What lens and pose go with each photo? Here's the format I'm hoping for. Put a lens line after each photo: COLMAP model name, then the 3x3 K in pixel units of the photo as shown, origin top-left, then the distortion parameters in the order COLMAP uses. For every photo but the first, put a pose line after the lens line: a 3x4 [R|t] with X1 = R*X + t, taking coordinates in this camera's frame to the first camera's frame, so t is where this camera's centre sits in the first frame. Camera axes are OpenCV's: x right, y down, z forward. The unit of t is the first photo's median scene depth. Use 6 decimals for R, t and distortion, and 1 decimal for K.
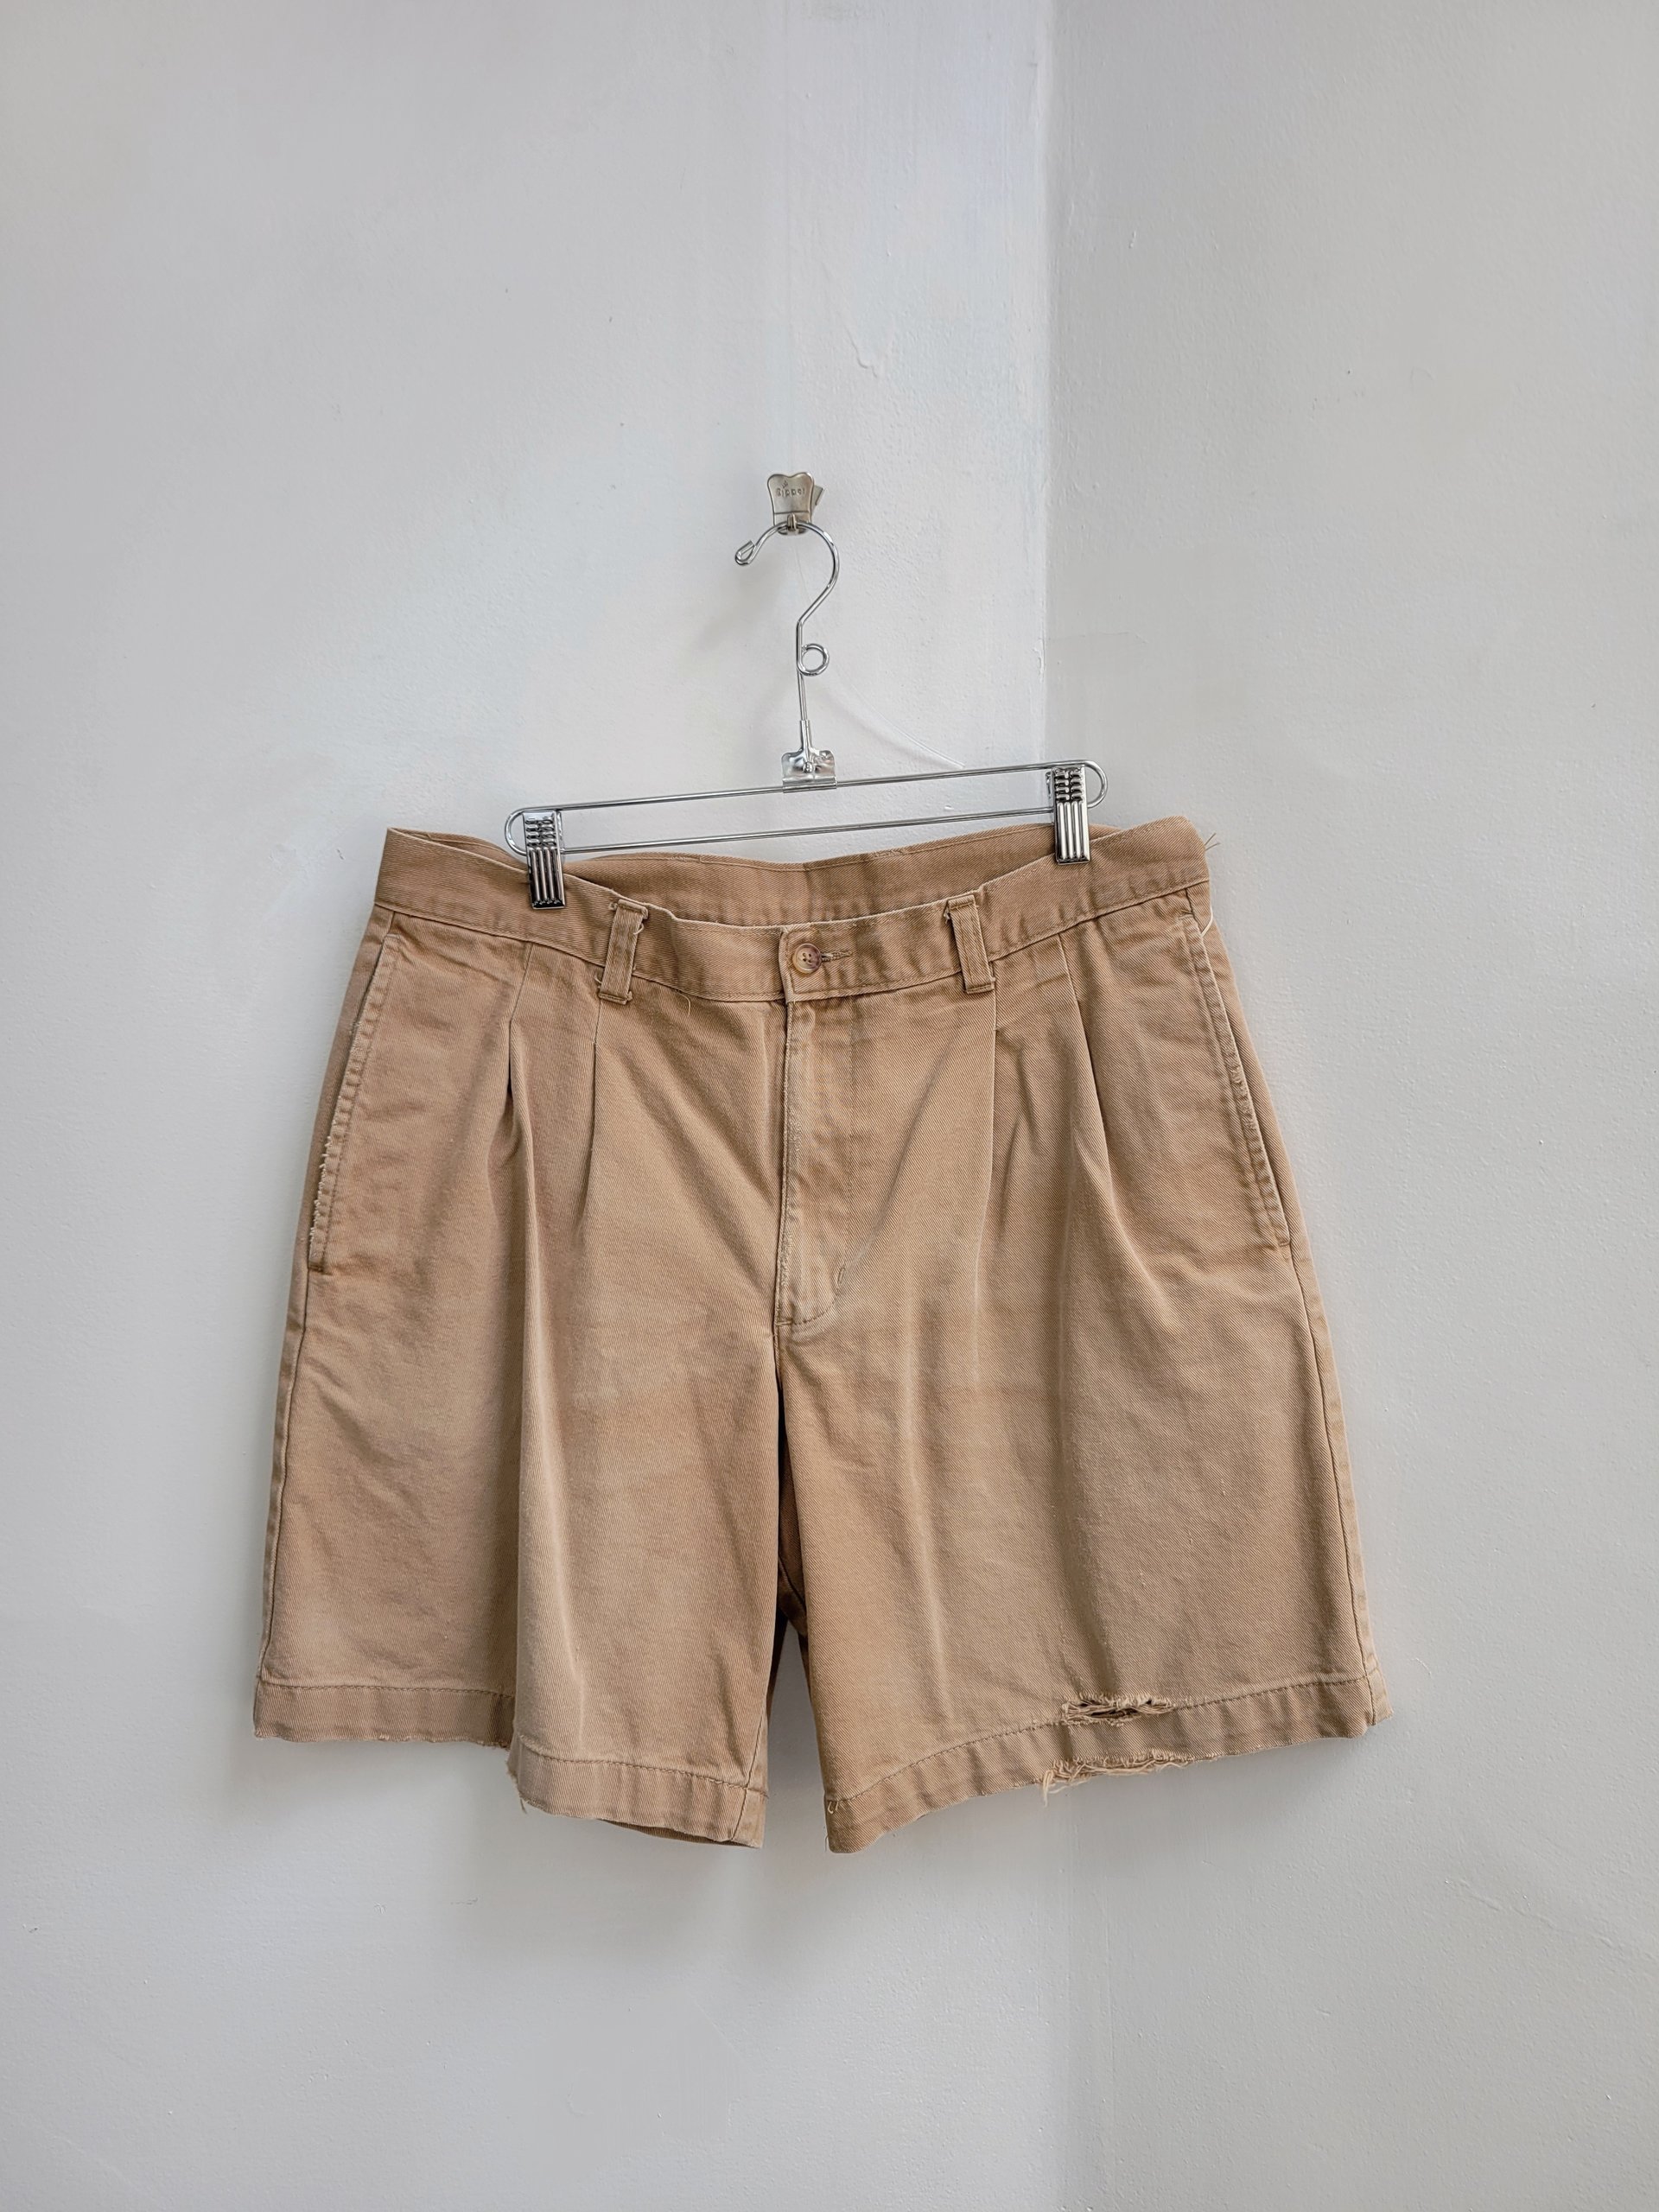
lens RADIAL K [[1523.3, 0, 892.3], [0, 1523.3, 1103.9], [0, 0, 1]] dist [-0.003295, -0.001536]
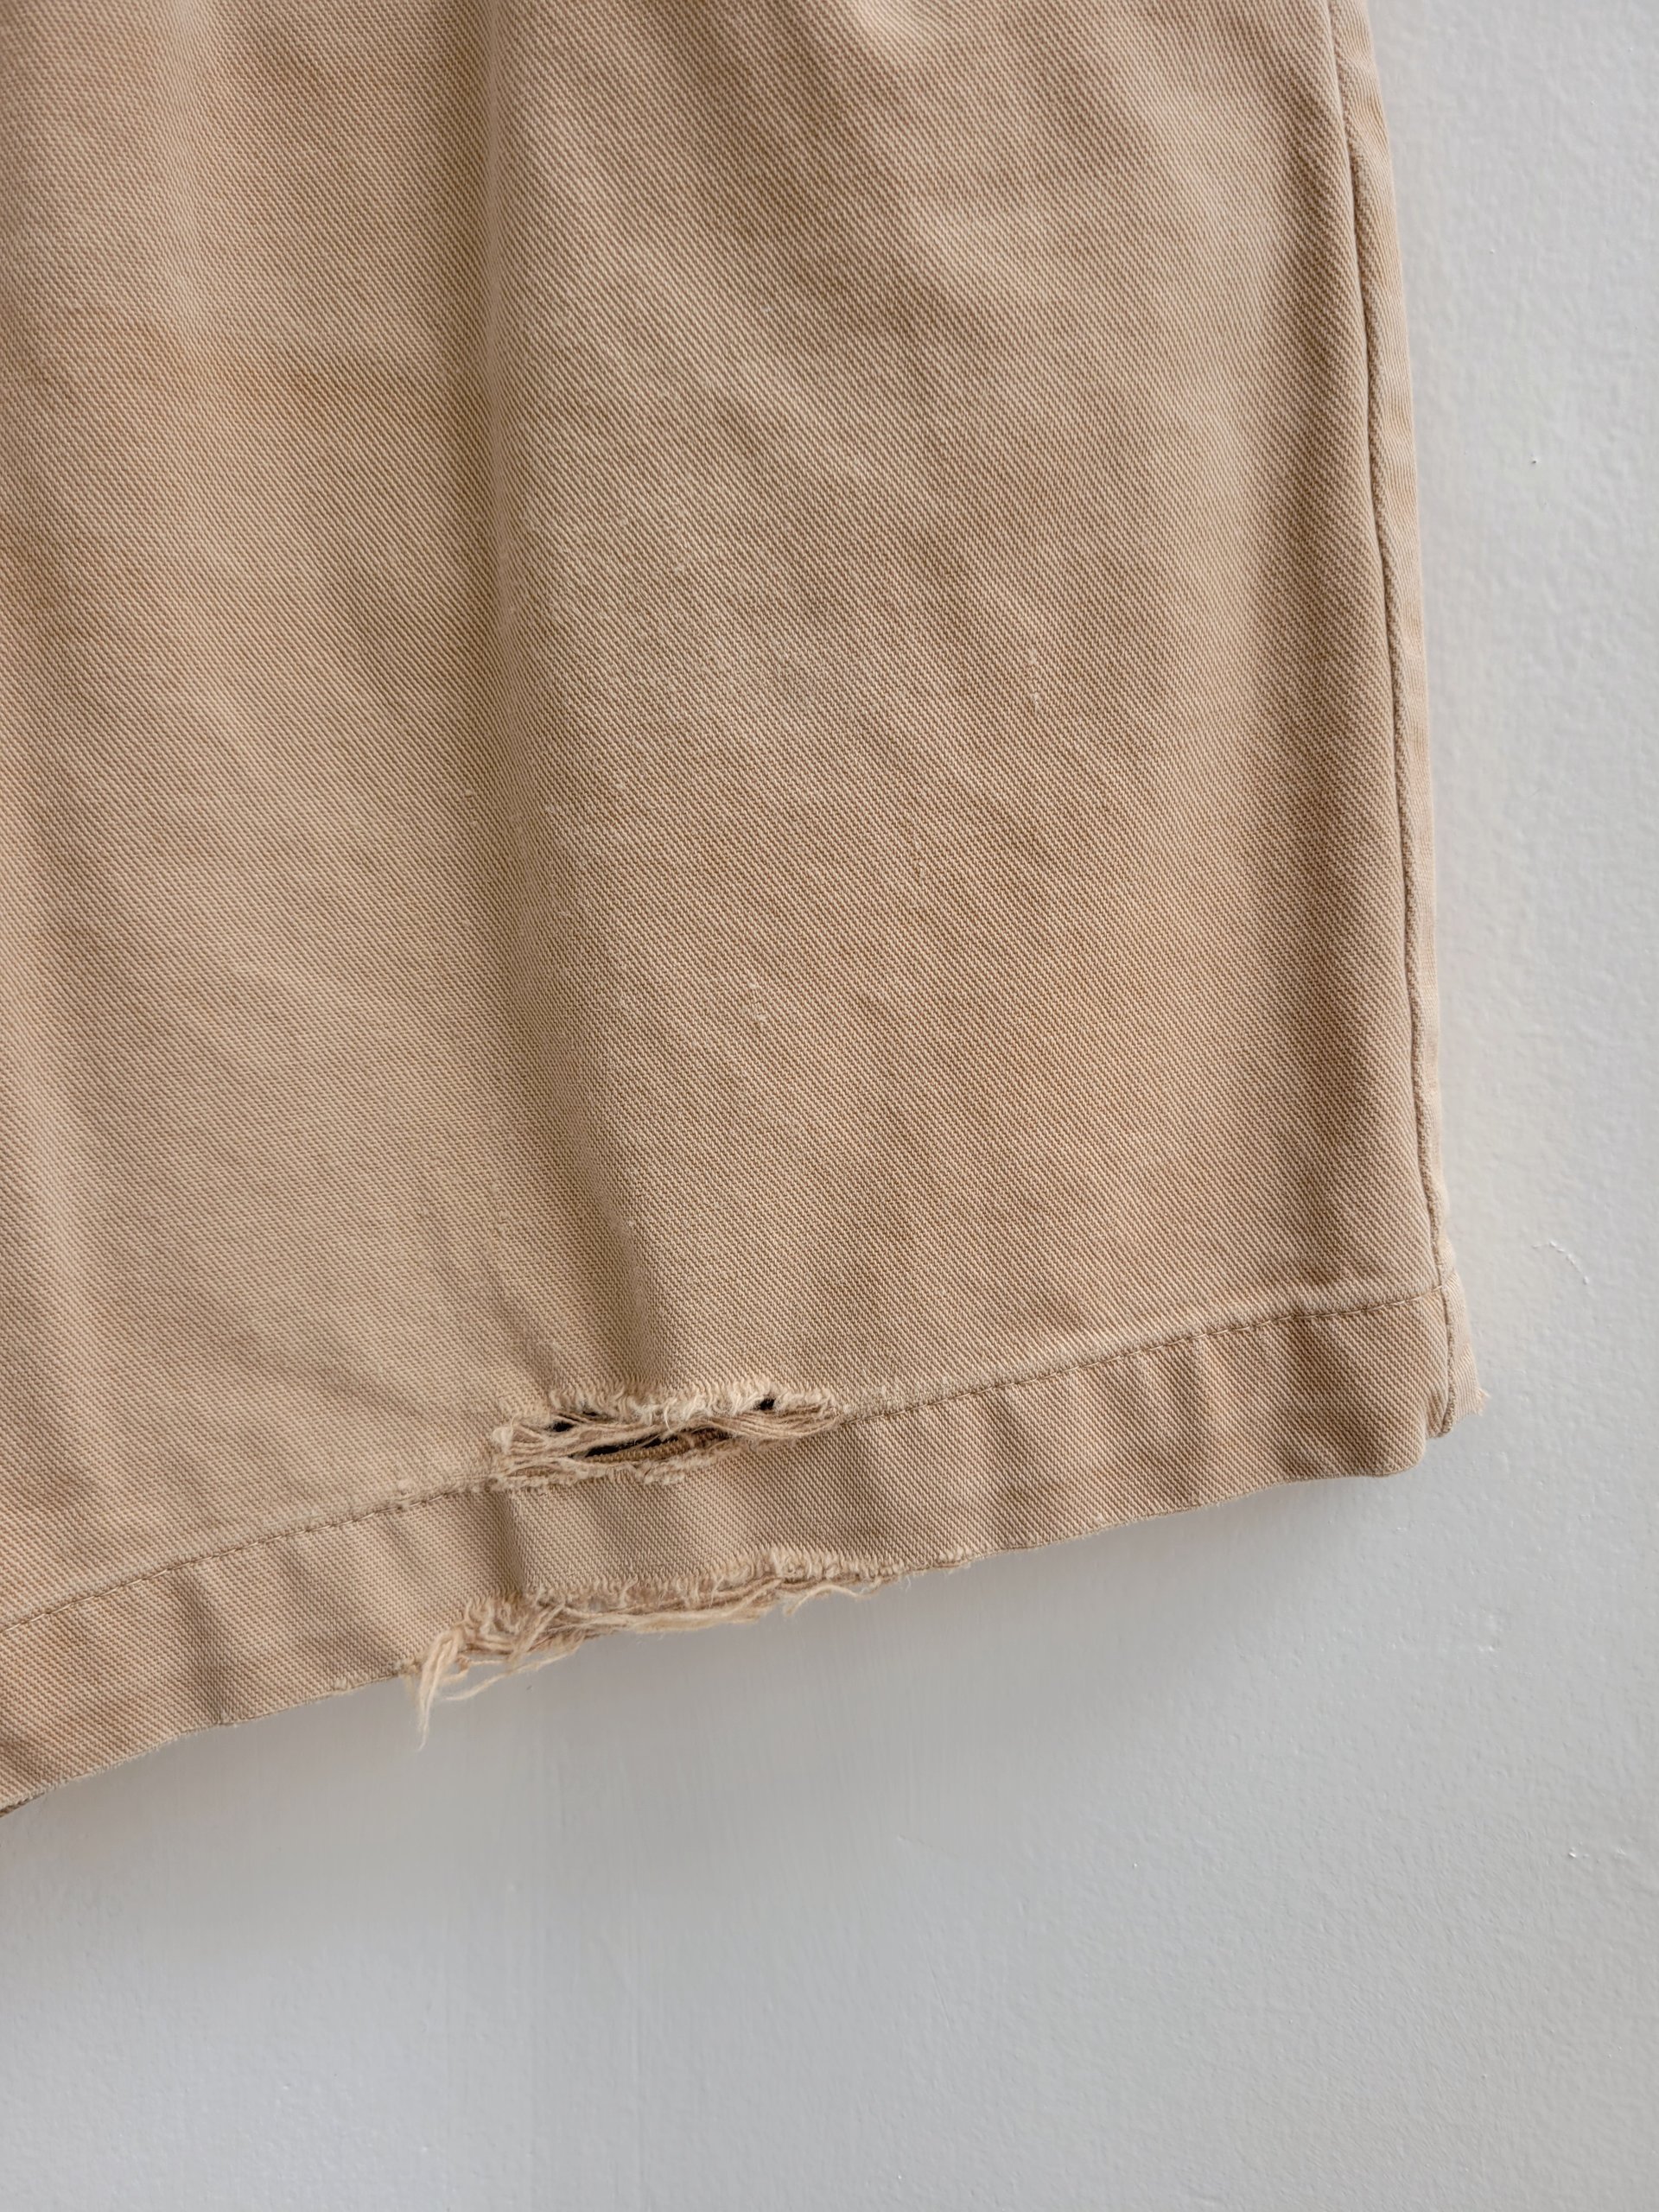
lens RADIAL K [[1523.3, 0, 892.3], [0, 1523.3, 1103.9], [0, 0, 1]] dist [-0.003295, -0.001536]
pose [[0.970713, 0.011089, 0.239987, 0.118088], [-0.035668, 0.994515, 0.098320, 0.300714], [-0.237580, -0.104000, 0.965784, 0.698867]]
